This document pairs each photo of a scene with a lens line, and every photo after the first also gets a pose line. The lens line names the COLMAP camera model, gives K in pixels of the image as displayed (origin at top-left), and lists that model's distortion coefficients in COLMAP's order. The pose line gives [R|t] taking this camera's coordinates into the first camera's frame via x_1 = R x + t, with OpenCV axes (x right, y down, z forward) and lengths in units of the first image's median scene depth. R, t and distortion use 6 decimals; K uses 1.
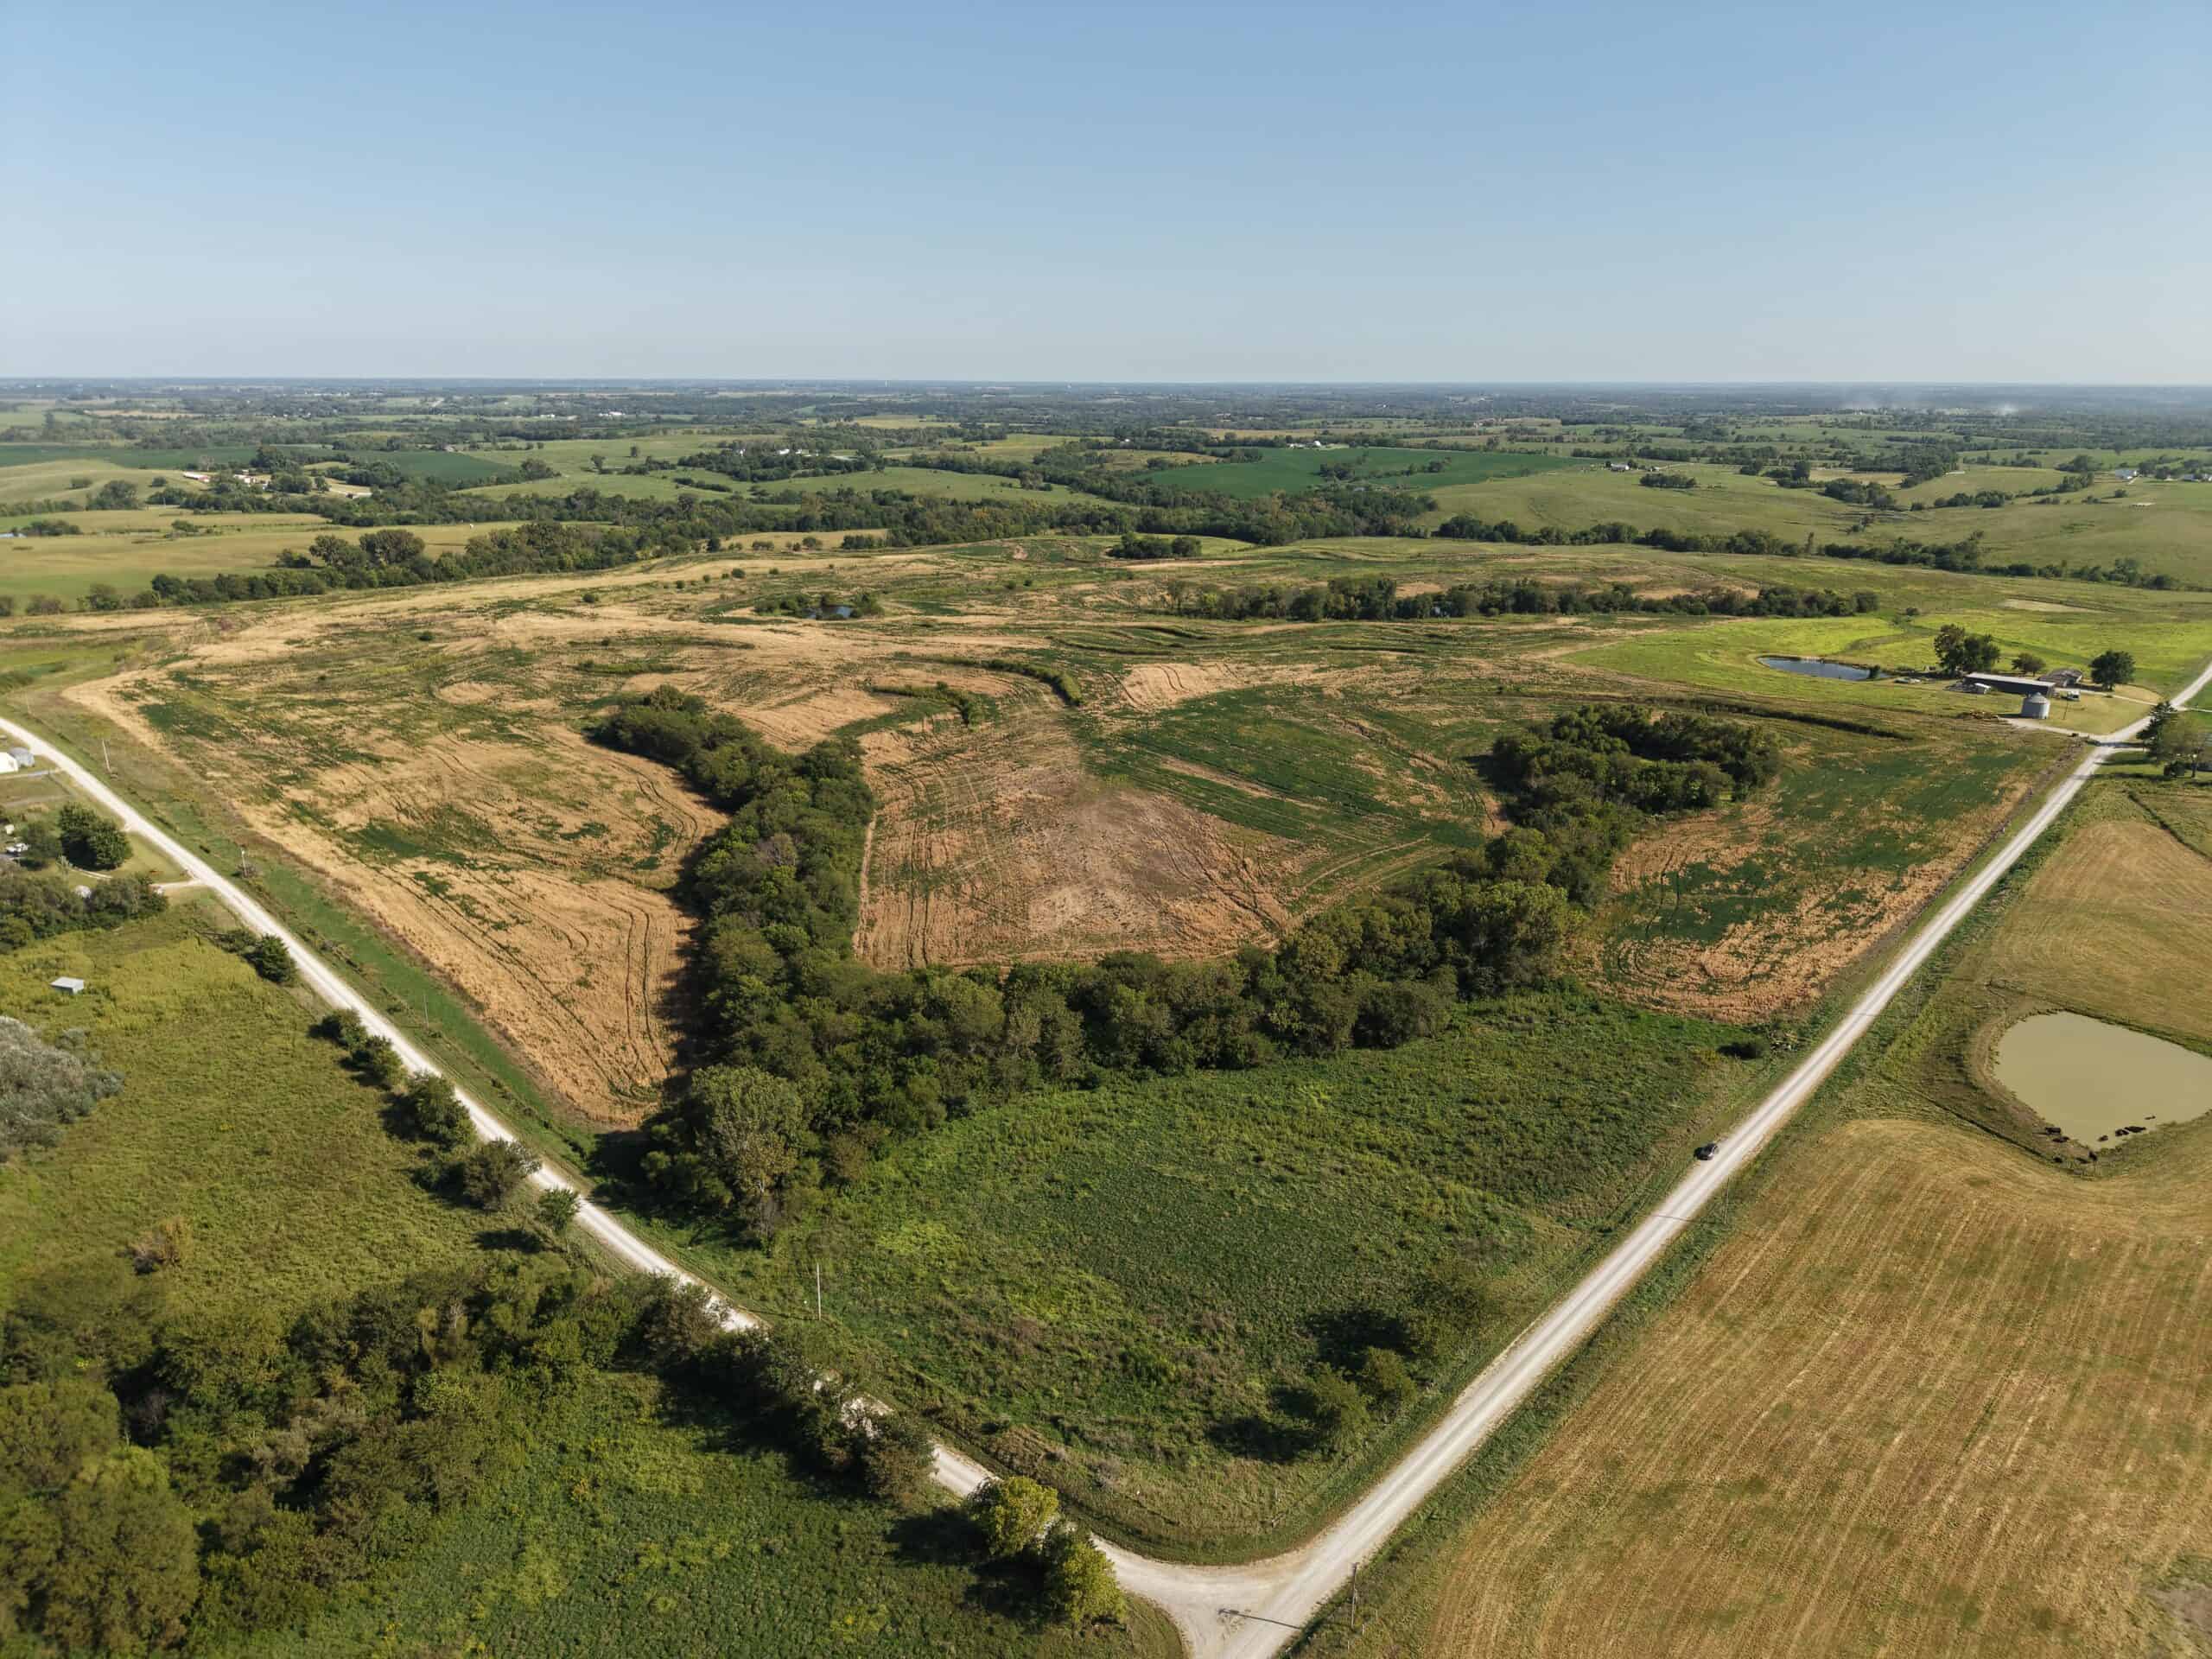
lens RADIAL K [[1487.5, 0, 1094.8], [0, 1487.5, 821.9], [0, 0, 1]] dist [0.019709, -0.016074]
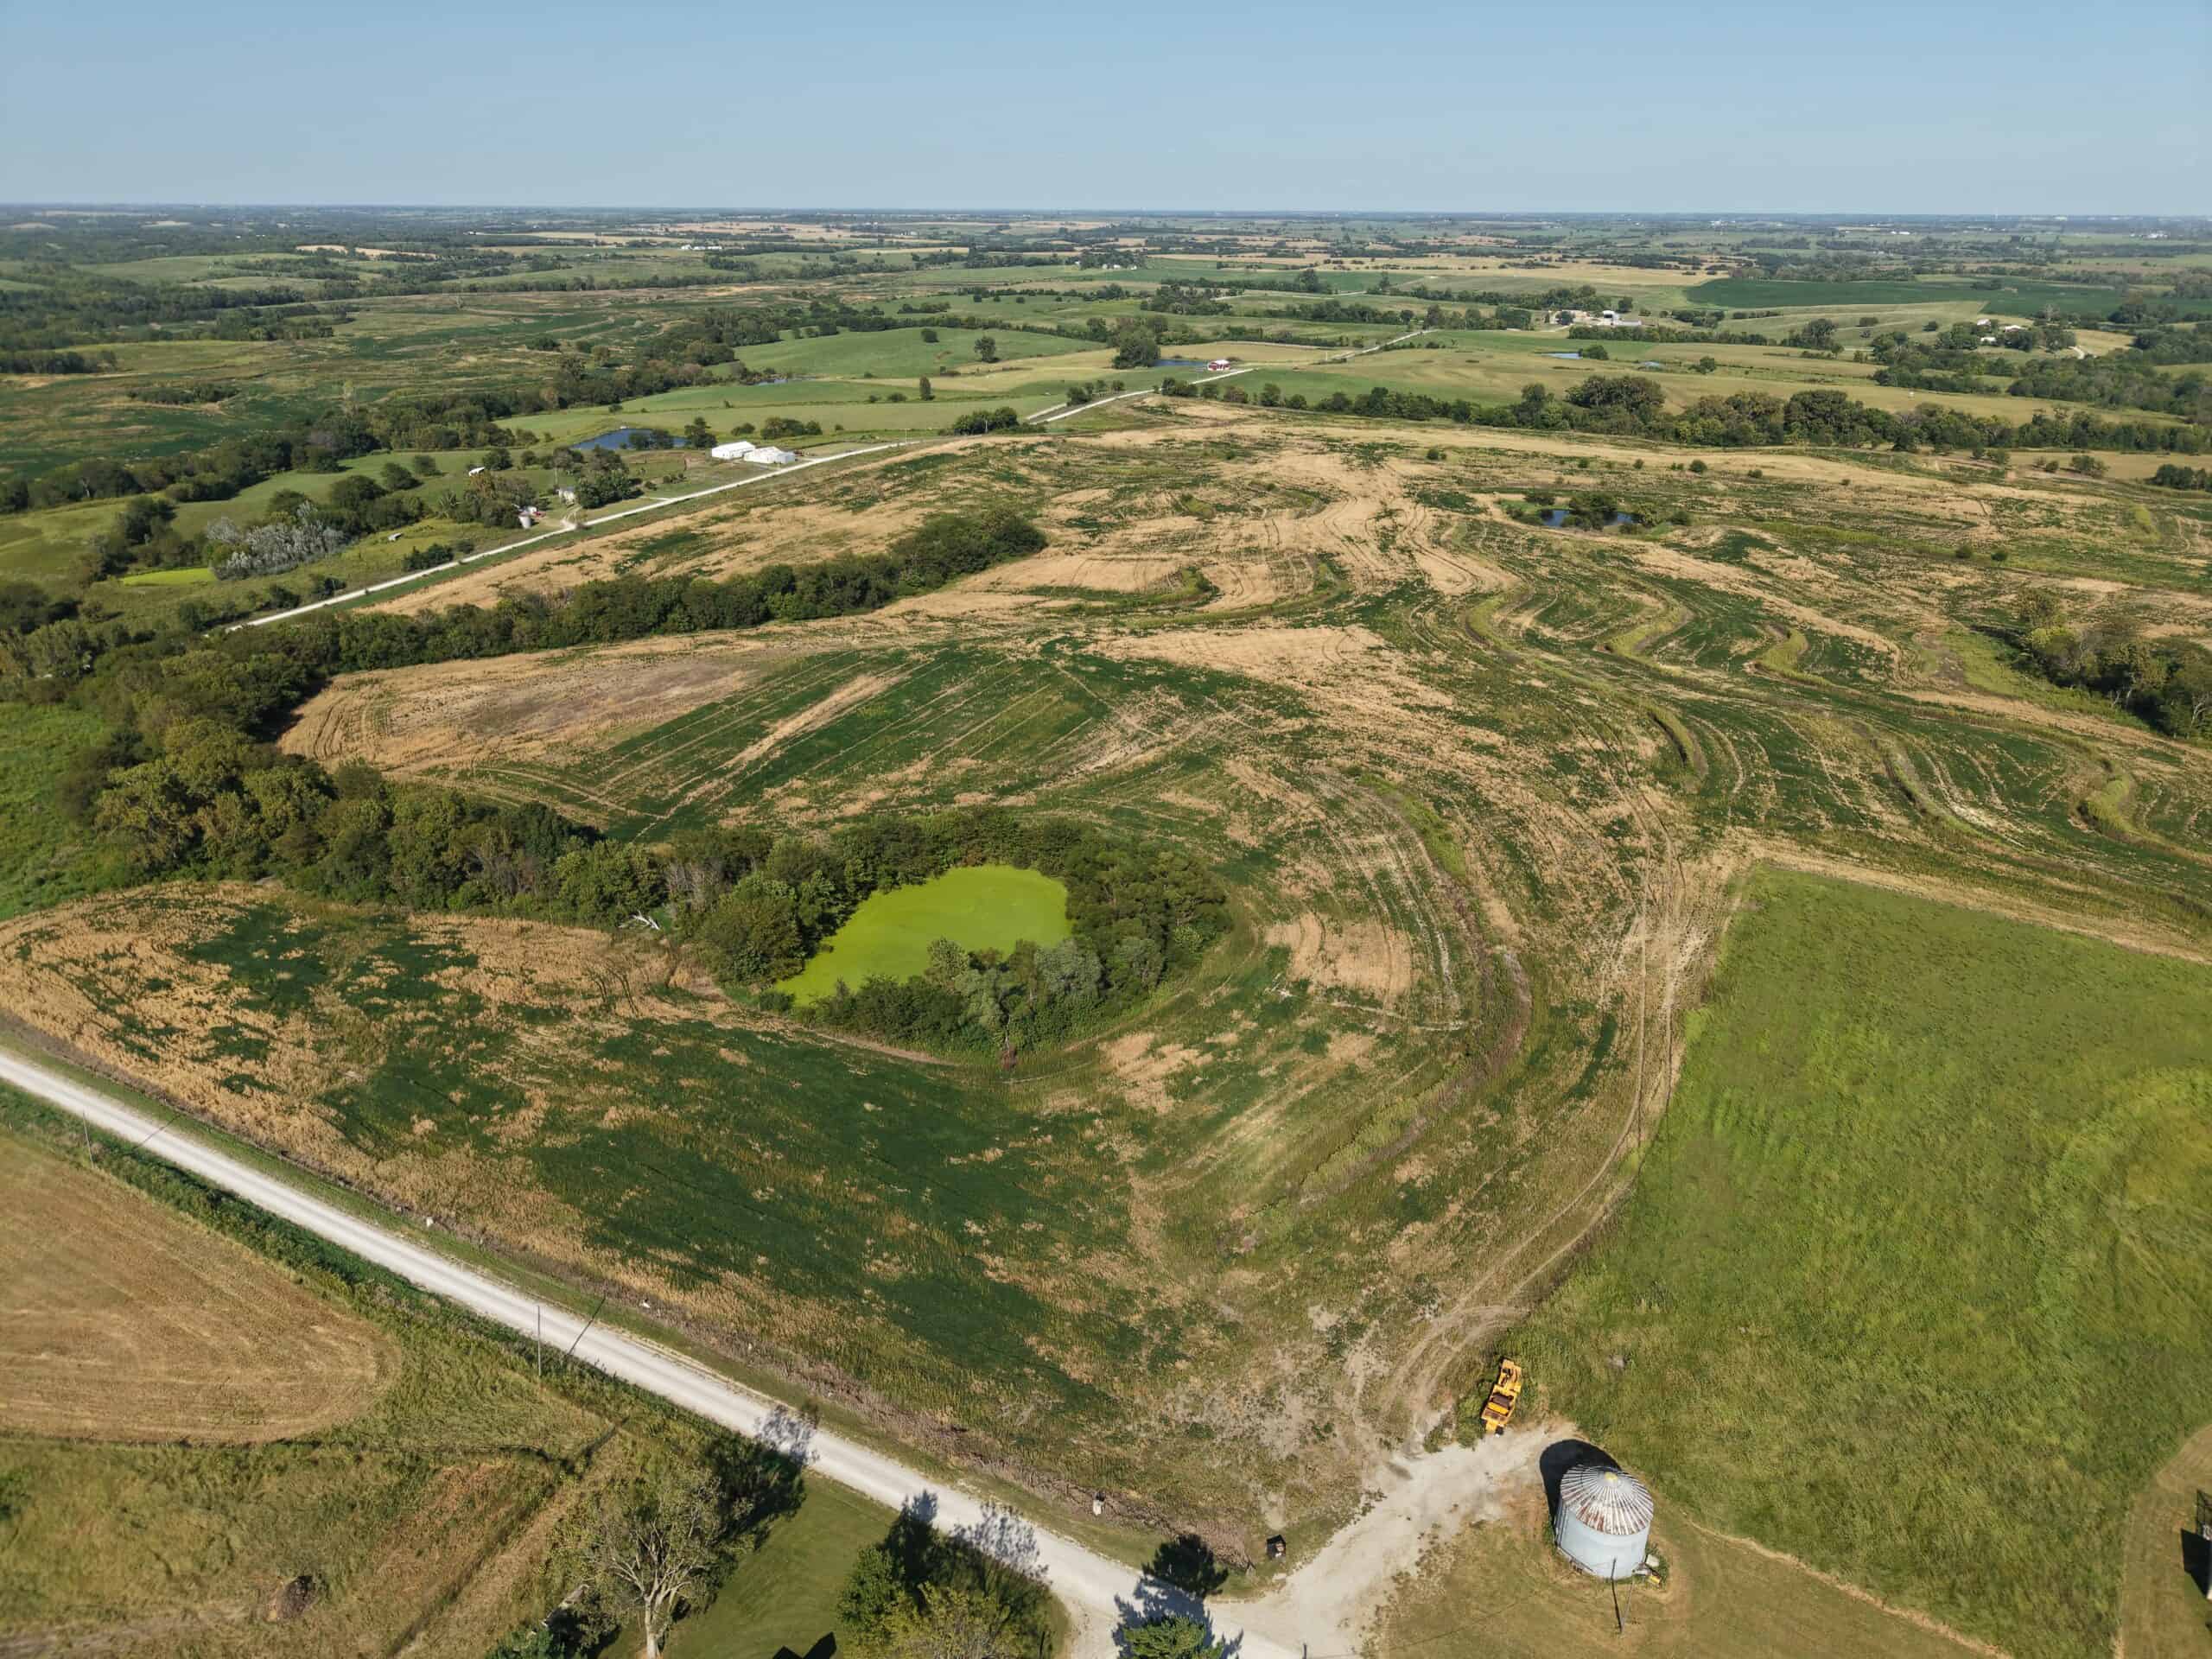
lens RADIAL K [[1487.5, 0, 1107.9], [0, 1487.5, 830.0], [0, 0, 1]] dist [0.019709, -0.016074]
pose [[0.189504, 0.375183, -0.907373, 0.473146], [-0.284362, 0.905486, 0.315014, -0.143832], [0.939801, 0.198326, 0.278281, 0.486293]]
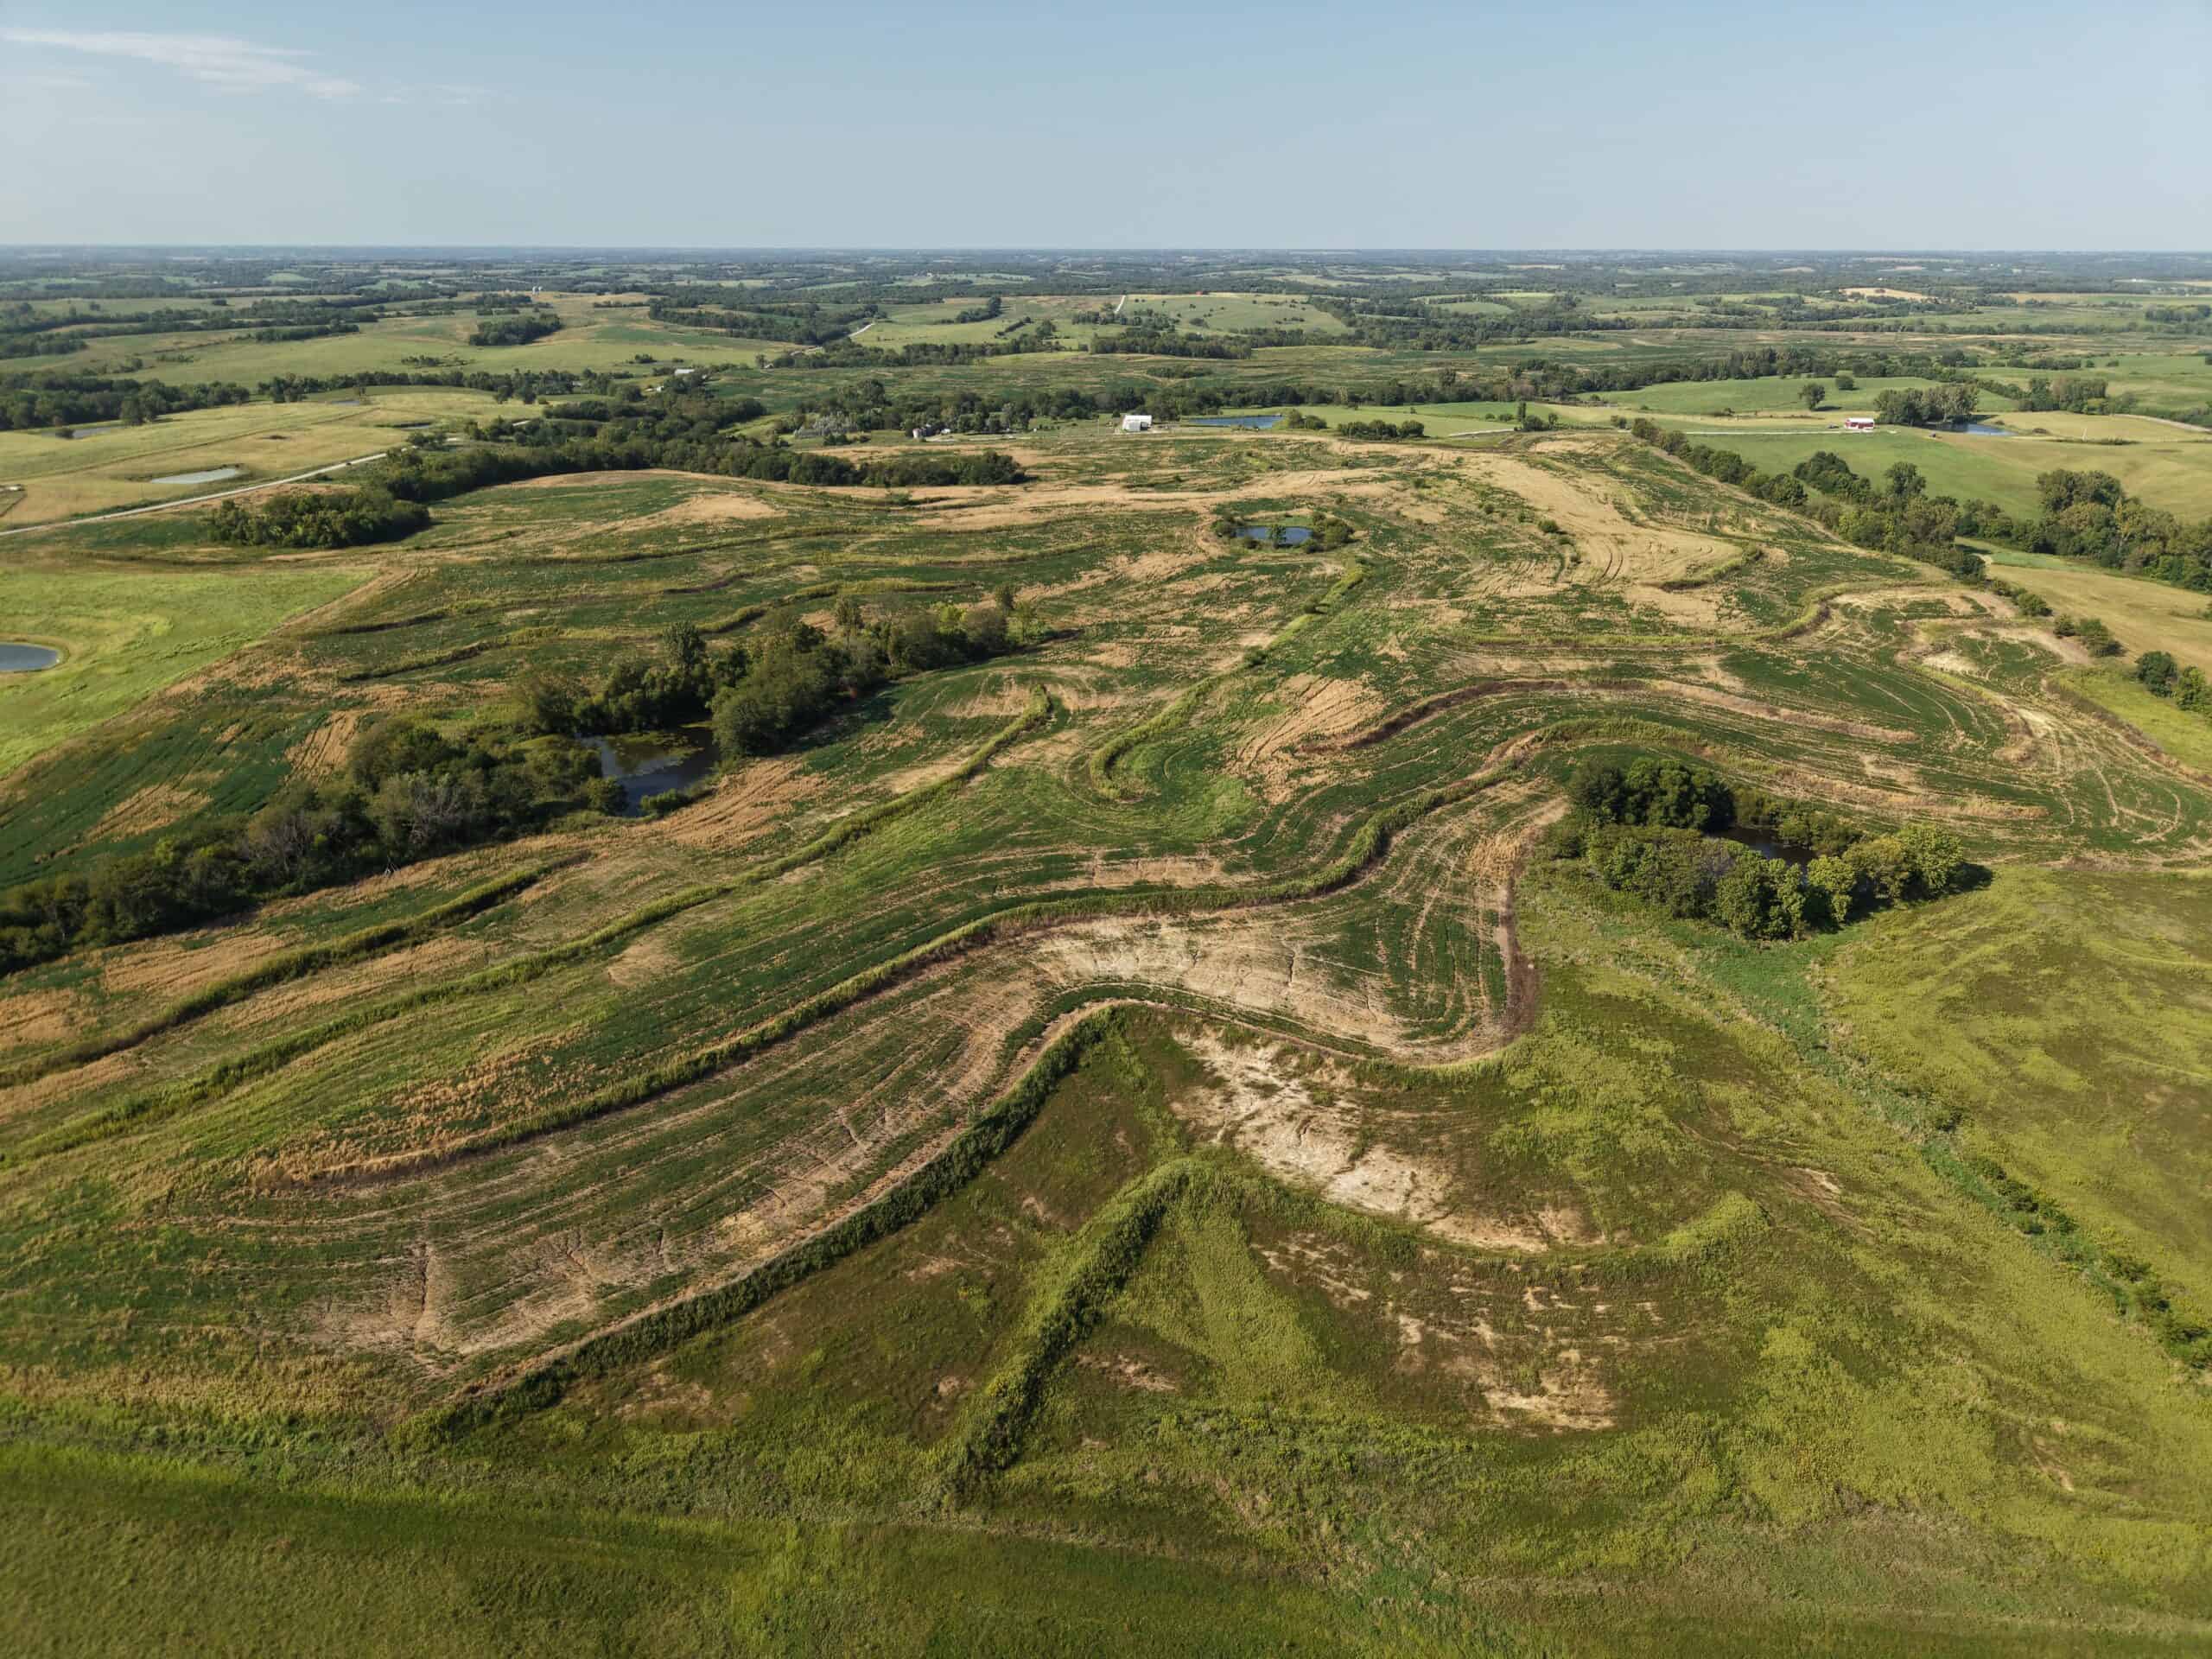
lens RADIAL K [[1487.5, 0, 1101.8], [0, 1487.5, 822.0], [0, 0, 1]] dist [0.019709, -0.016074]
pose [[-0.784877, 0.216657, -0.580541, 0.370837], [-0.184707, 0.812491, 0.552940, -0.393210], [0.591482, 0.541220, -0.597687, 1.312991]]
